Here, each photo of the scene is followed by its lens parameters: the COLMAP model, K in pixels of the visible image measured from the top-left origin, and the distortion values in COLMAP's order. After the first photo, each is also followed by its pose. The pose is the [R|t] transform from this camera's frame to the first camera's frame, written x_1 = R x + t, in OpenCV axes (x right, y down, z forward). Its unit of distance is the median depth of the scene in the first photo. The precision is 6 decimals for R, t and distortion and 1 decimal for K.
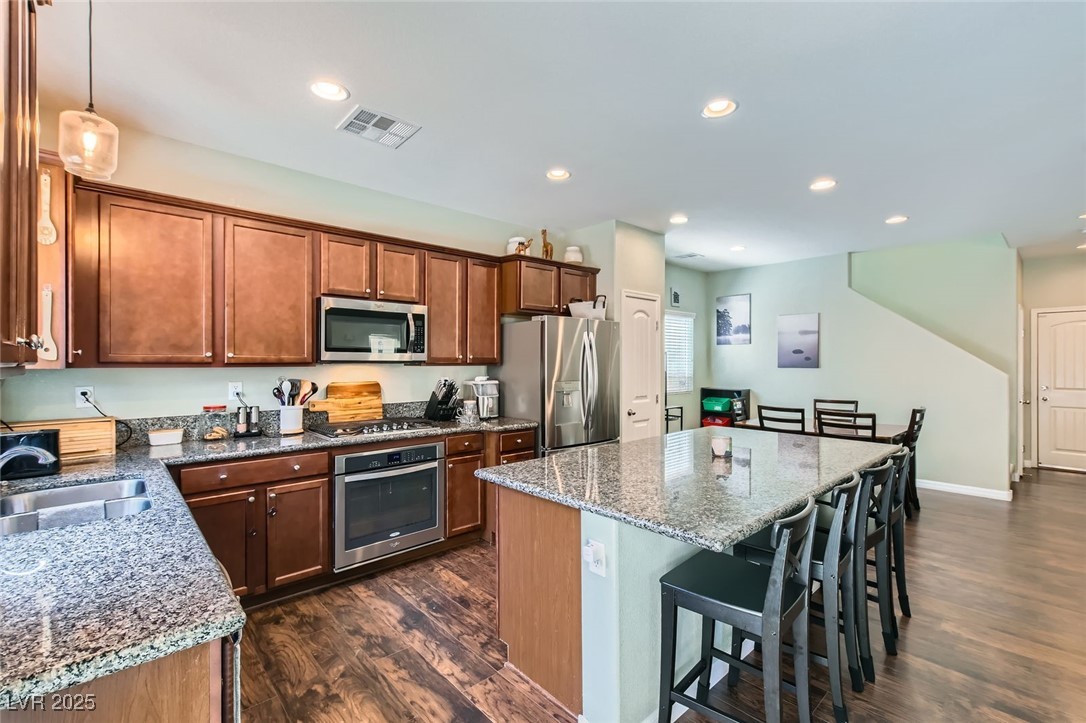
lens RADIAL K [[476.1, 0, 539.8], [0, 476.1, 363.3], [0, 0, 1]] dist [-0.002660, 0.003029]
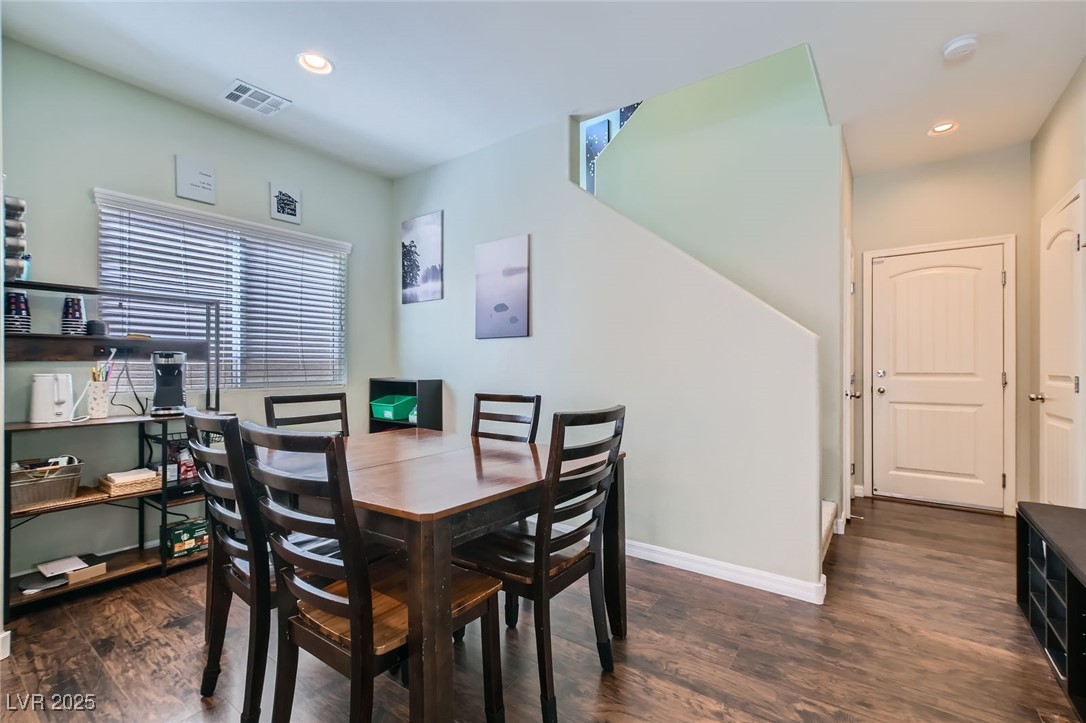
lens RADIAL K [[476.1, 0, 543.5], [0, 476.1, 369.7], [0, 0, 1]] dist [-0.002660, 0.003029]
pose [[0.980241, -0.004805, 0.197750, 0.479980], [0.003971, 0.999981, 0.004613, 0.043353], [-0.197769, -0.003737, 0.980242, 0.454935]]
